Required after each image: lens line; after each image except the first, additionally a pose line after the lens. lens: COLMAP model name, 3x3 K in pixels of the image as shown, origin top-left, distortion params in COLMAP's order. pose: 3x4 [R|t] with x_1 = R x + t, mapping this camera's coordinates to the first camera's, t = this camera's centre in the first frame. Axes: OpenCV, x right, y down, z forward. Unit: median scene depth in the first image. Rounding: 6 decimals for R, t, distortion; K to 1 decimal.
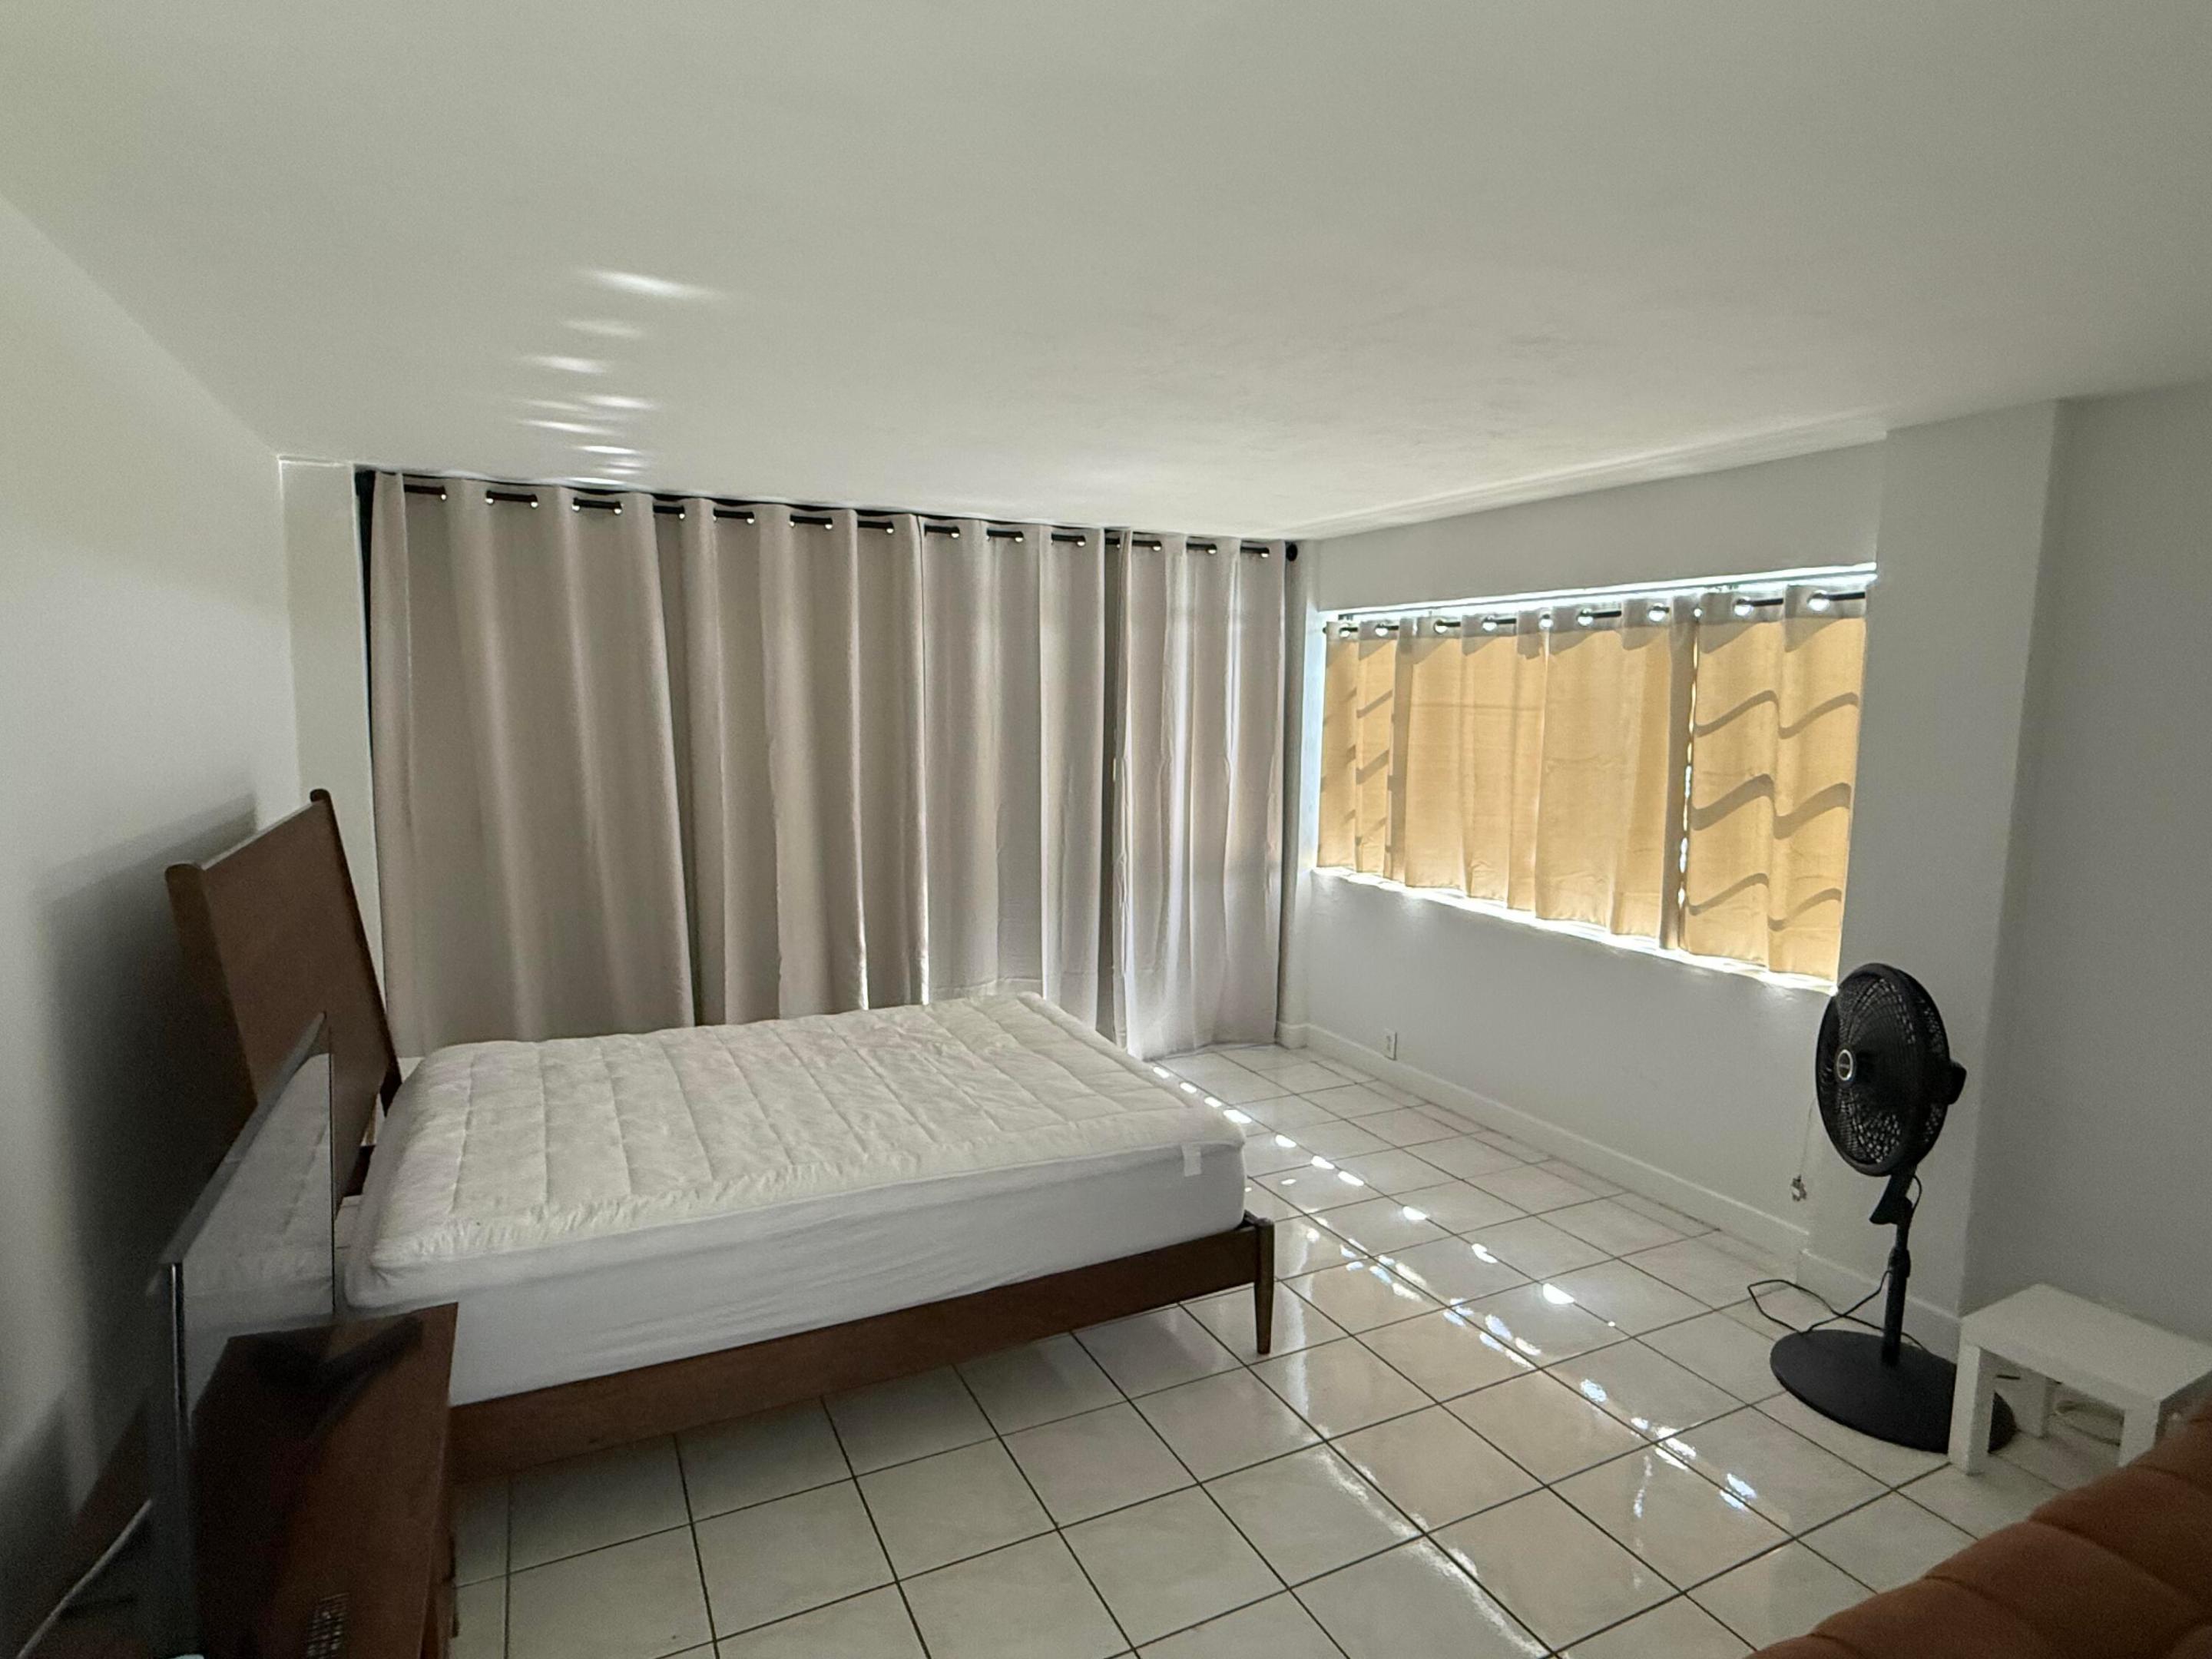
lens RADIAL K [[1161.7, 0, 1106.9], [0, 1161.7, 828.4], [0, 0, 1]] dist [0.002233, 0.000192]
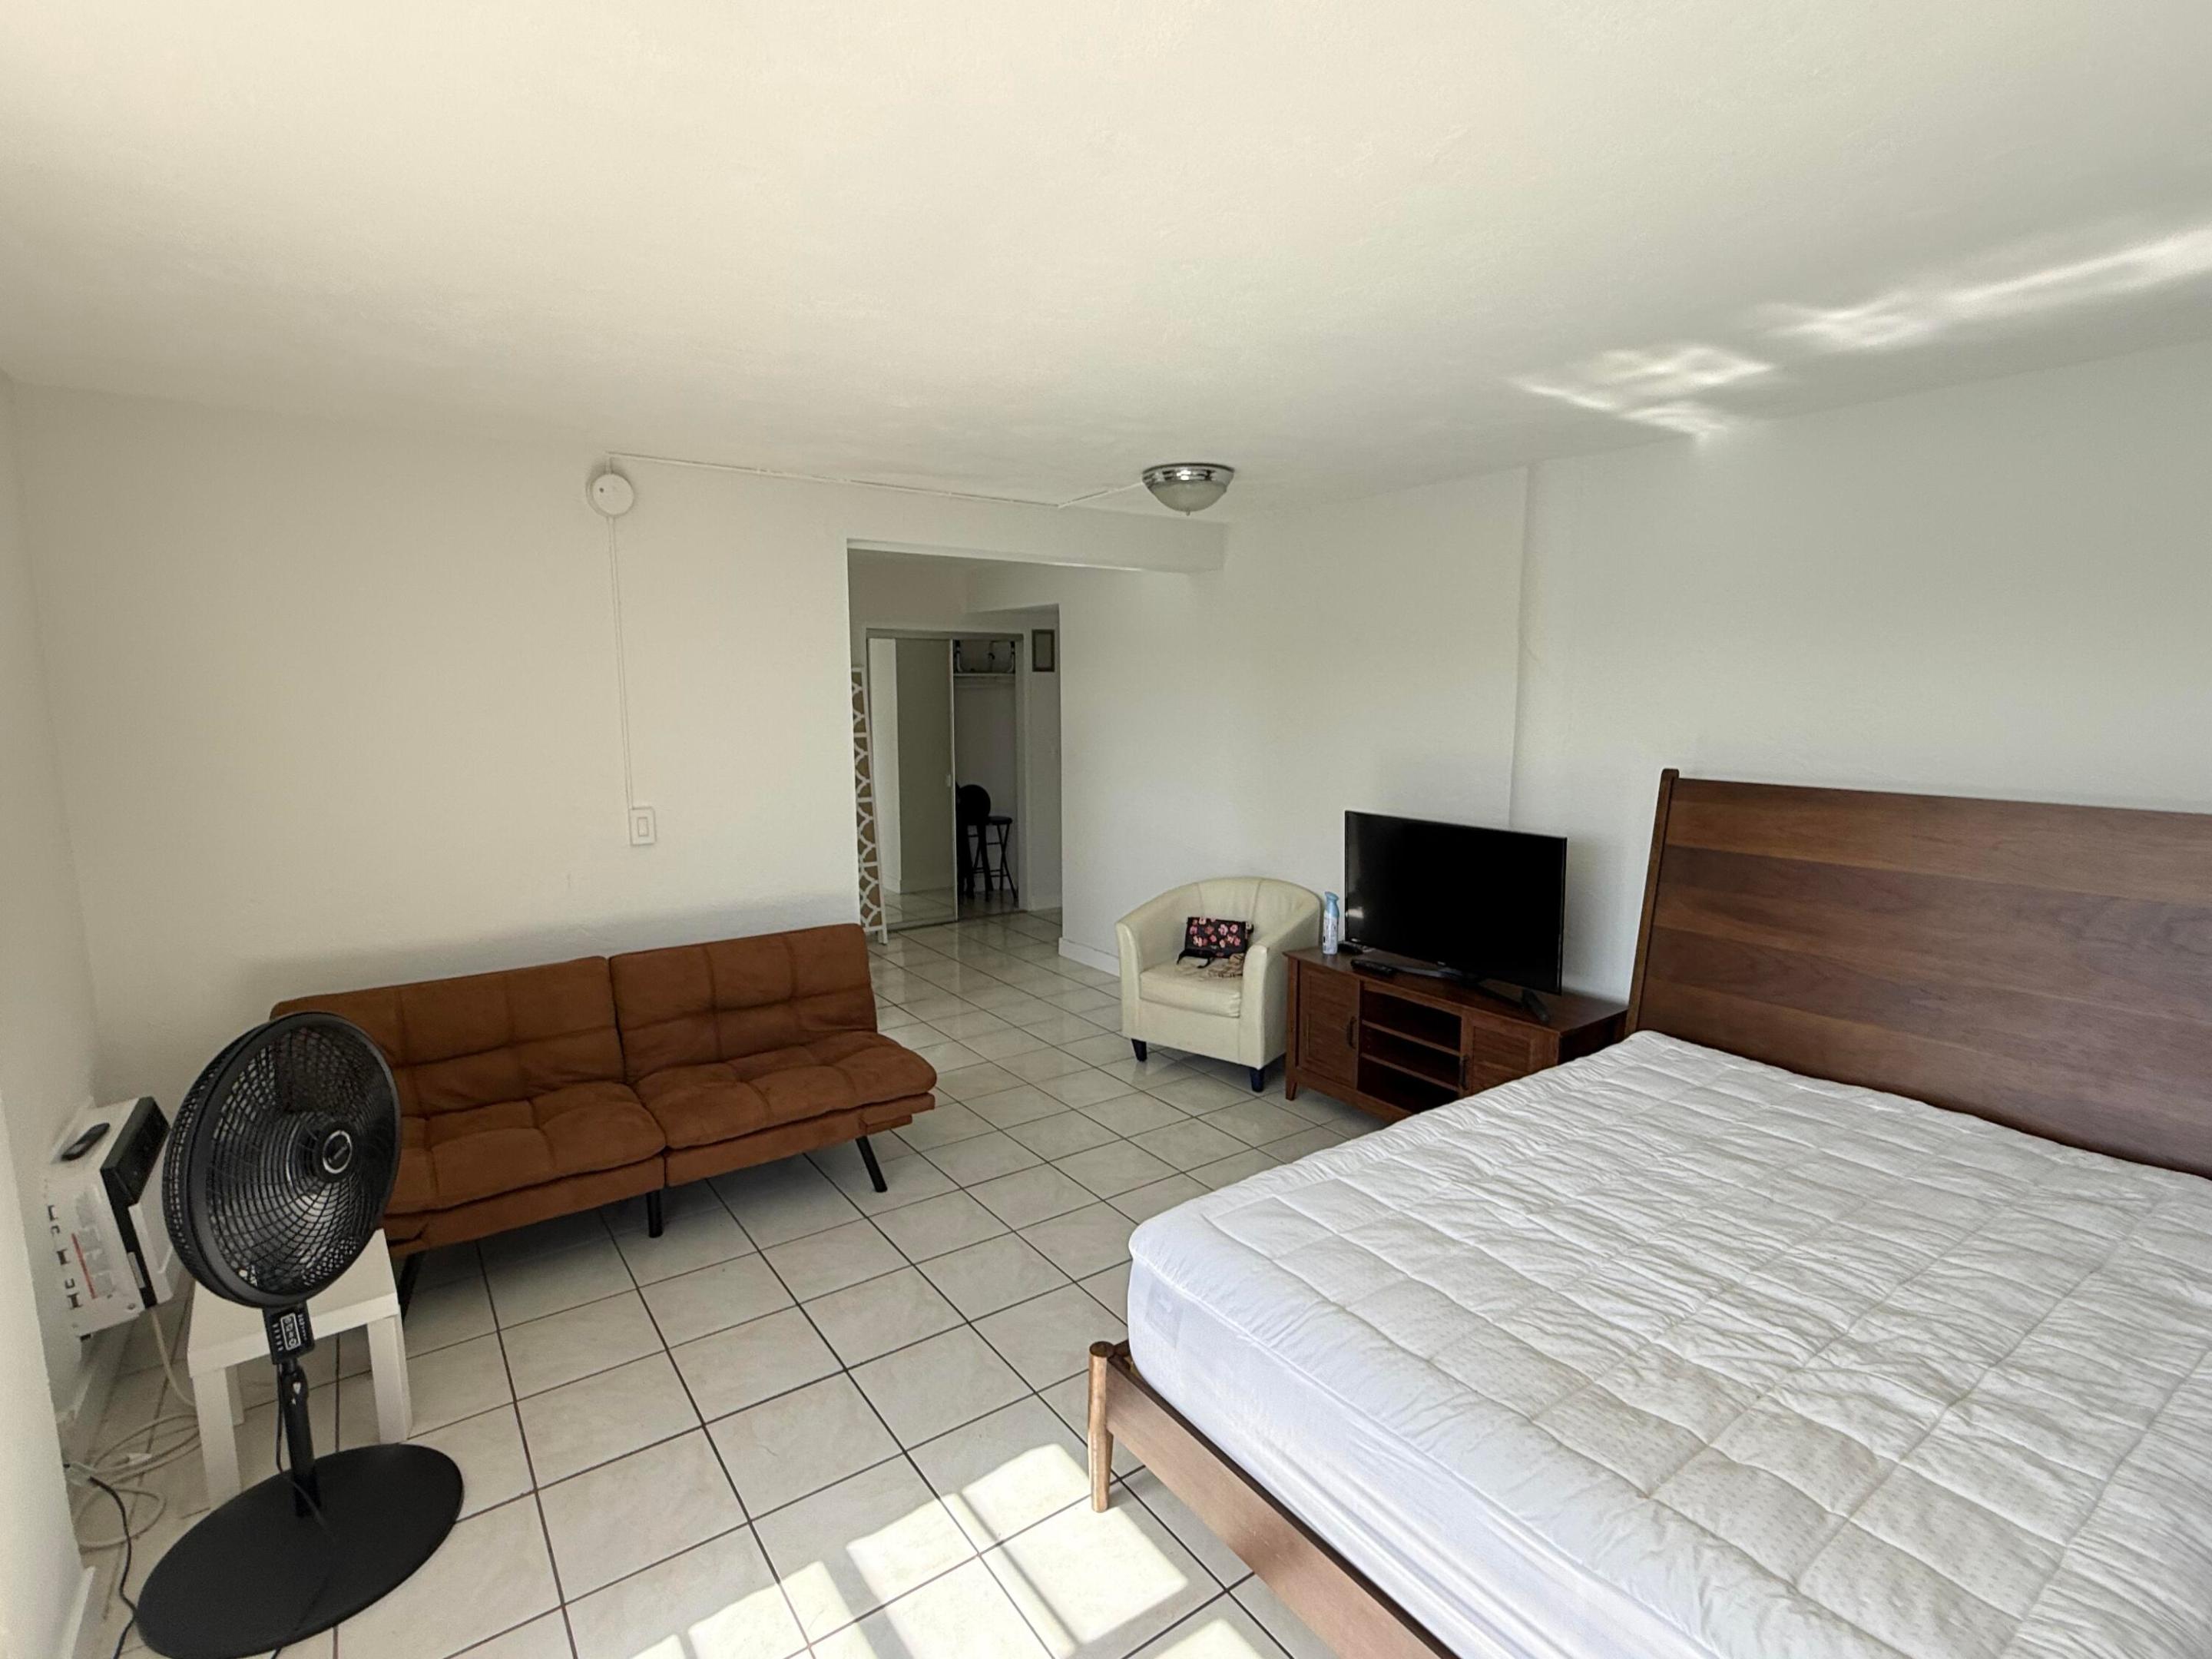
lens RADIAL K [[1056.2, 0, 1101.6], [0, 1056.2, 823.5], [0, 0, 1]] dist [0.000608, -0.000928]
pose [[-0.988139, 0.009340, -0.153276, 0.224926], [-0.028468, 0.969703, 0.242621, -0.159006], [0.150899, 0.244107, -0.957936, 1.488942]]
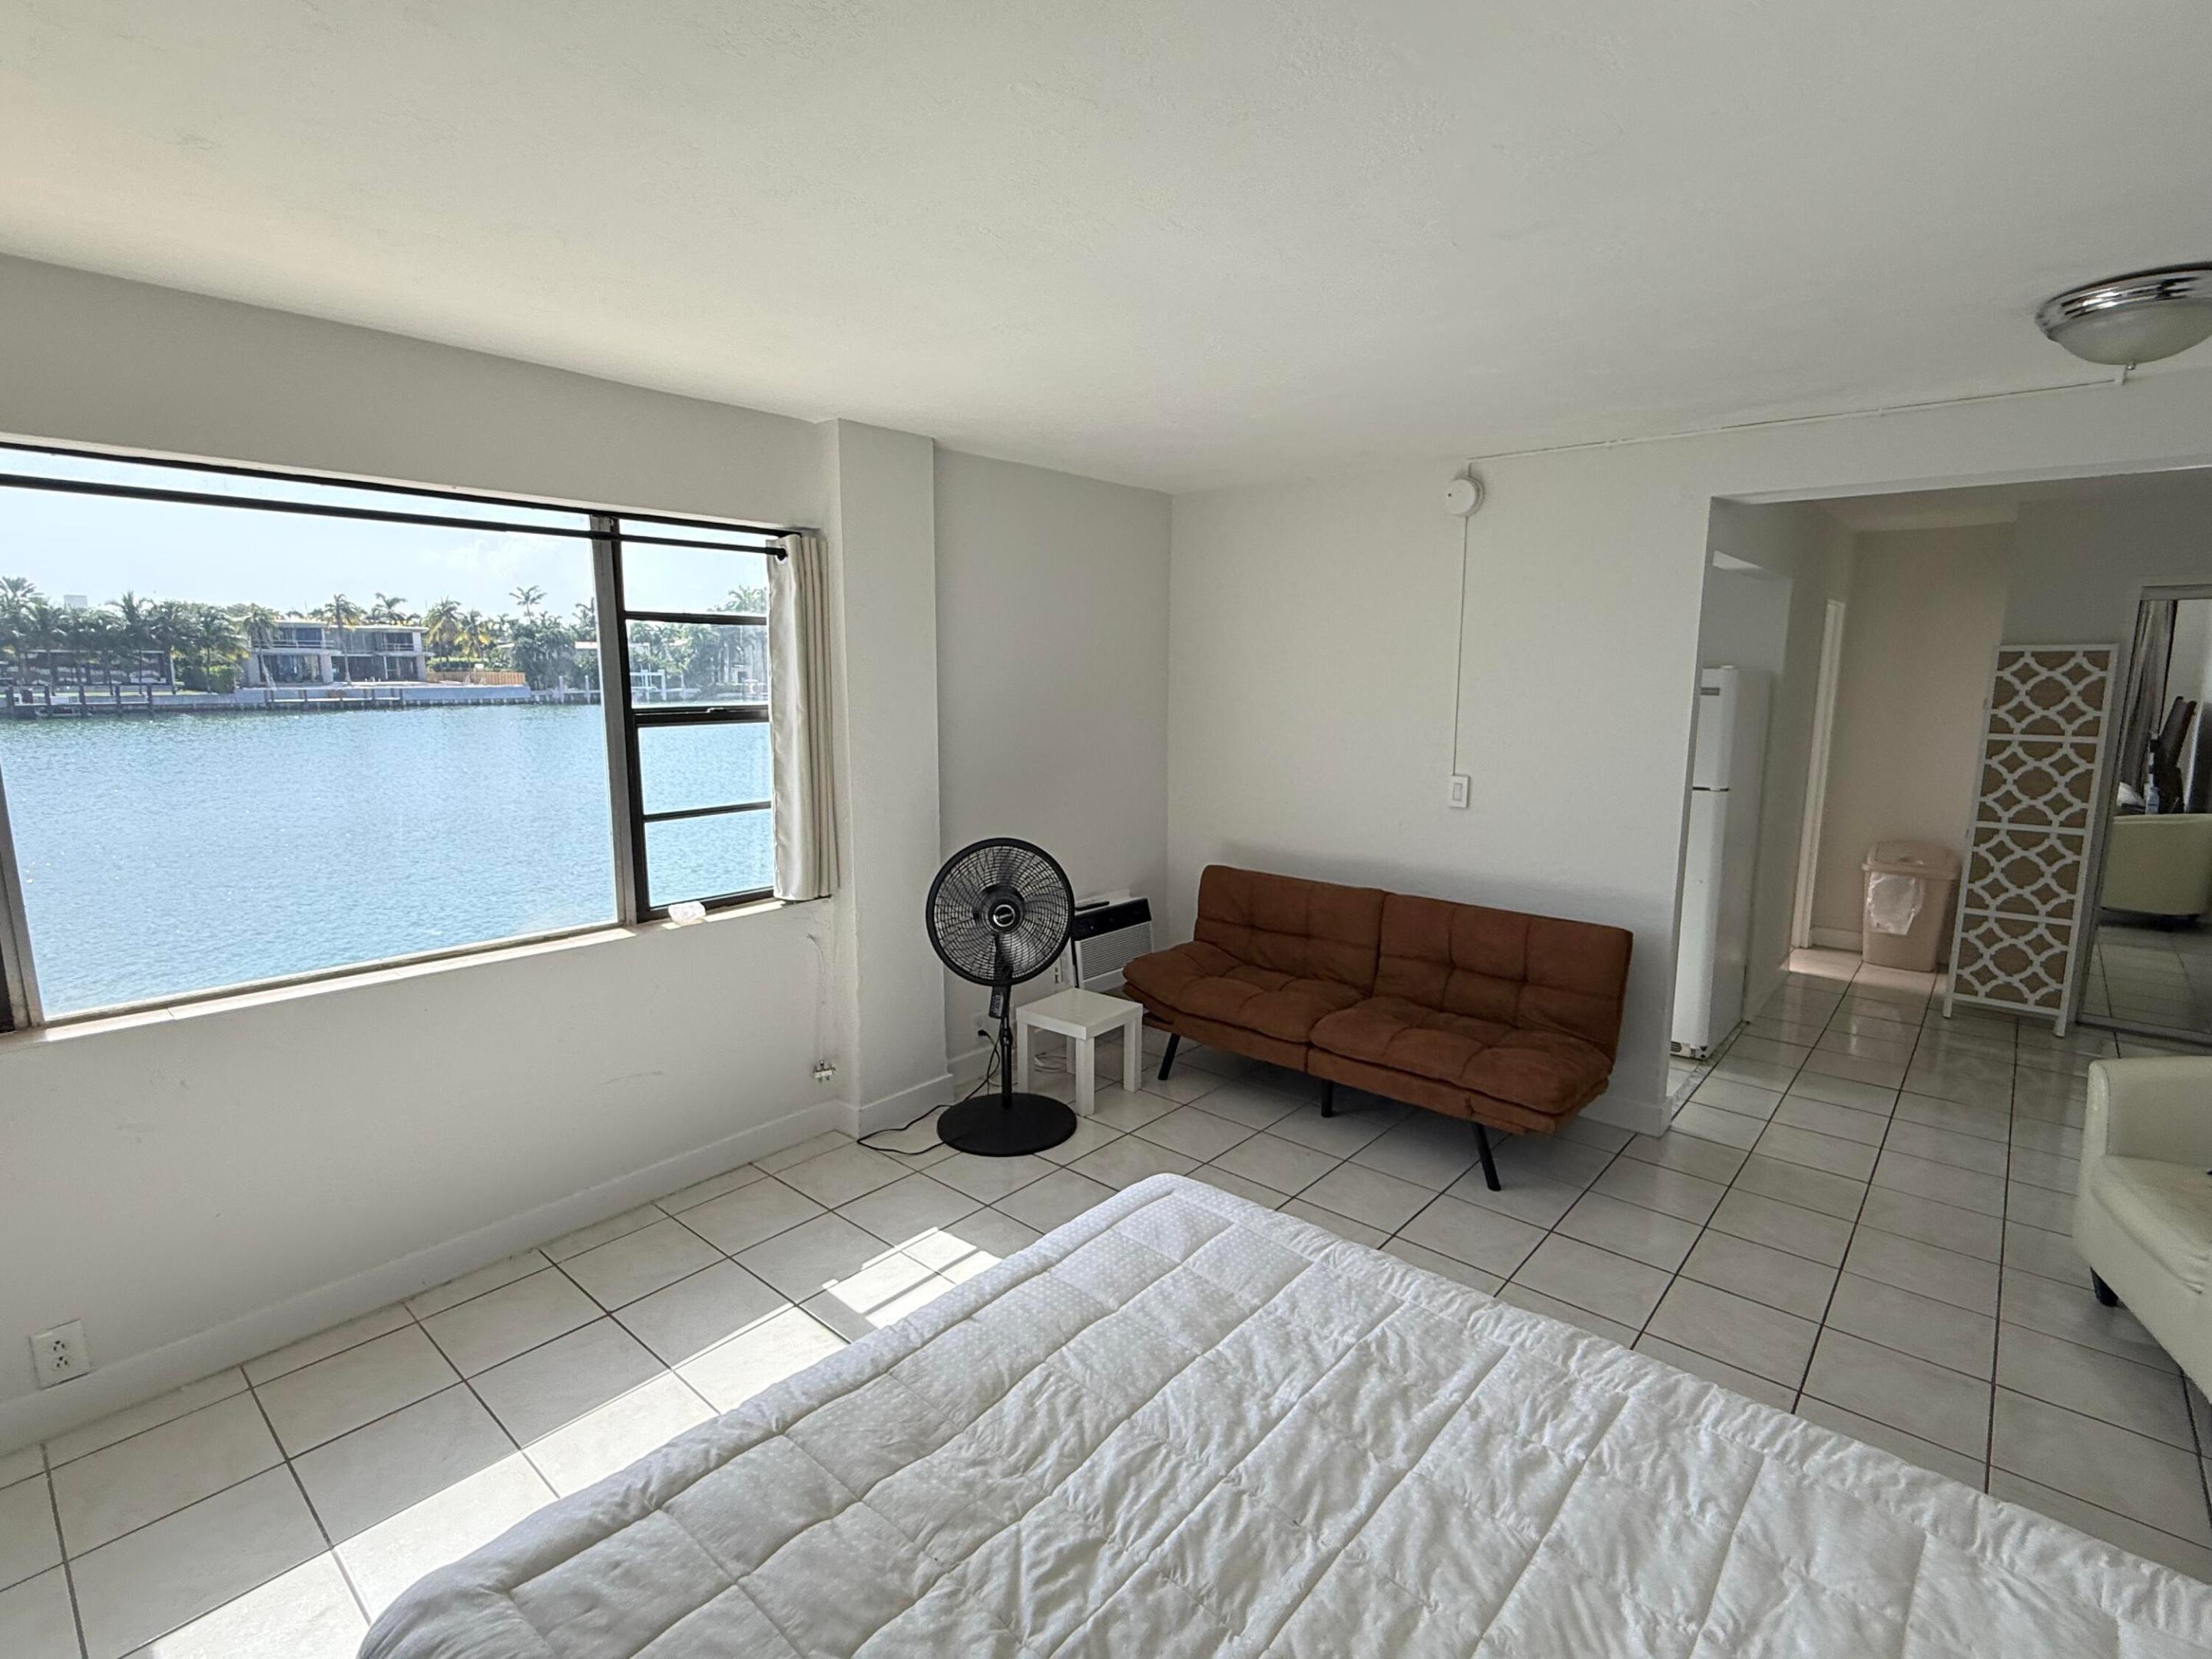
lens RADIAL K [[1056.2, 0, 1103.1], [0, 1056.2, 834.8], [0, 0, 1]] dist [0.000608, -0.000928]
pose [[-0.379533, -0.163710, 0.910579, -0.468853], [0.096467, 0.971853, 0.214934, -0.127685], [-0.920135, 0.169415, -0.353057, 1.172177]]
